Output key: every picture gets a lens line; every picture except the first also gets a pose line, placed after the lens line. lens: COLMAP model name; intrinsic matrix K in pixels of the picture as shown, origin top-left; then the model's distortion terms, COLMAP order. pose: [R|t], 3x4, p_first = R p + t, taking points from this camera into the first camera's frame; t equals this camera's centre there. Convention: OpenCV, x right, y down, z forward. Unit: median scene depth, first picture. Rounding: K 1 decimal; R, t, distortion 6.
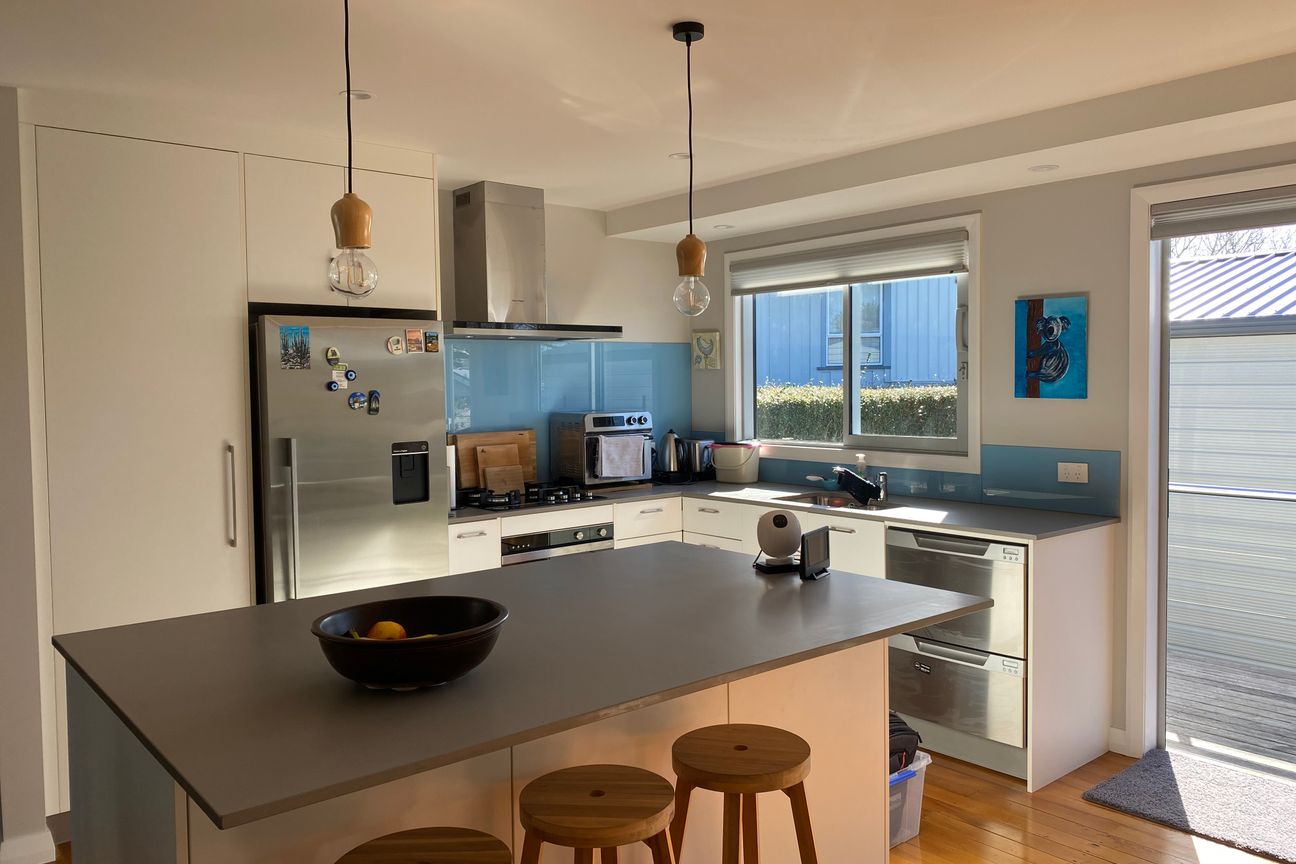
lens RADIAL K [[976.1, 0, 647.4], [0, 976.1, 430.7], [0, 0, 1]] dist [0.005552, -0.016762]
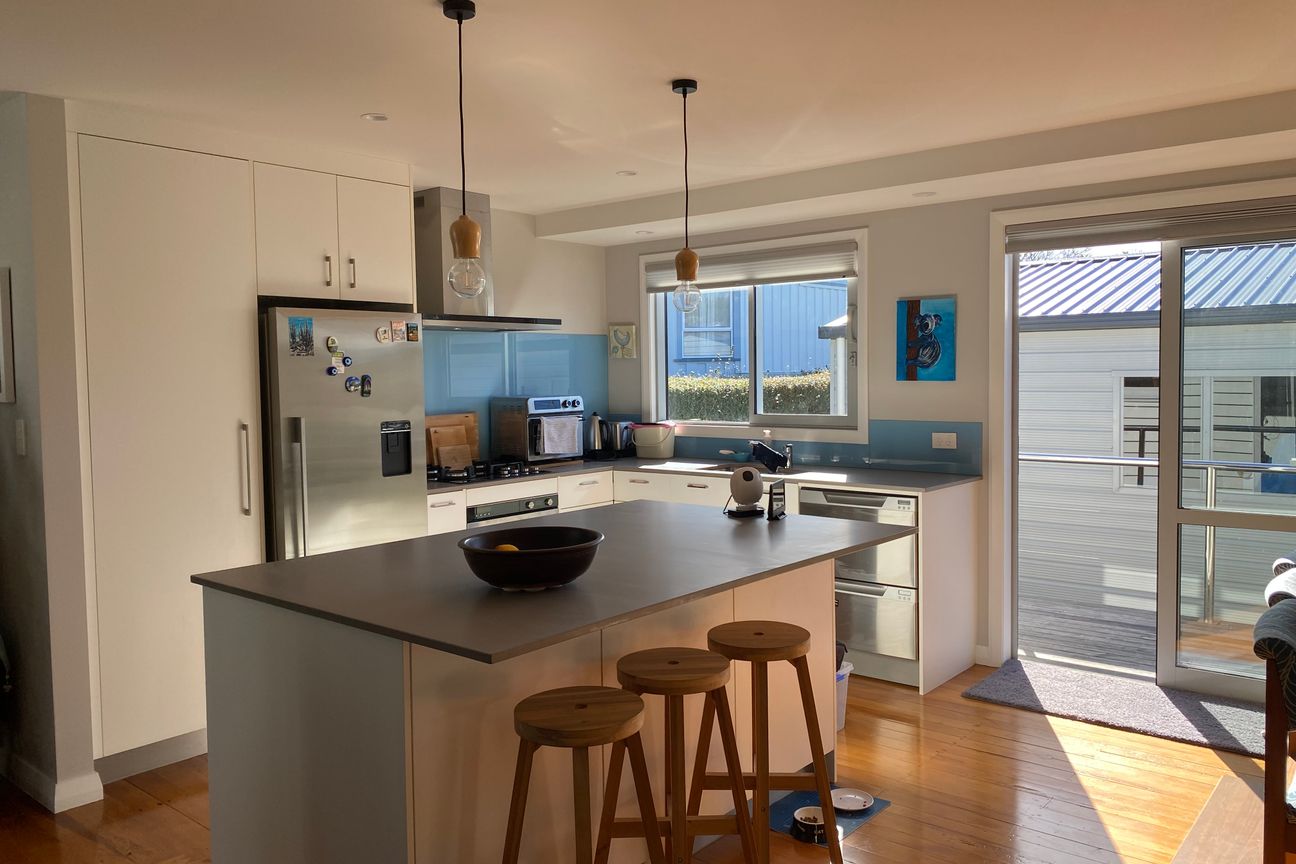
lens RADIAL K [[976.1, 0, 646.8], [0, 976.1, 429.8], [0, 0, 1]] dist [0.005552, -0.016762]
pose [[0.985640, -0.012179, 0.168418, -0.146310], [0.011314, 0.999917, 0.006095, 0.017789], [-0.168479, -0.004102, 0.985697, -0.155593]]
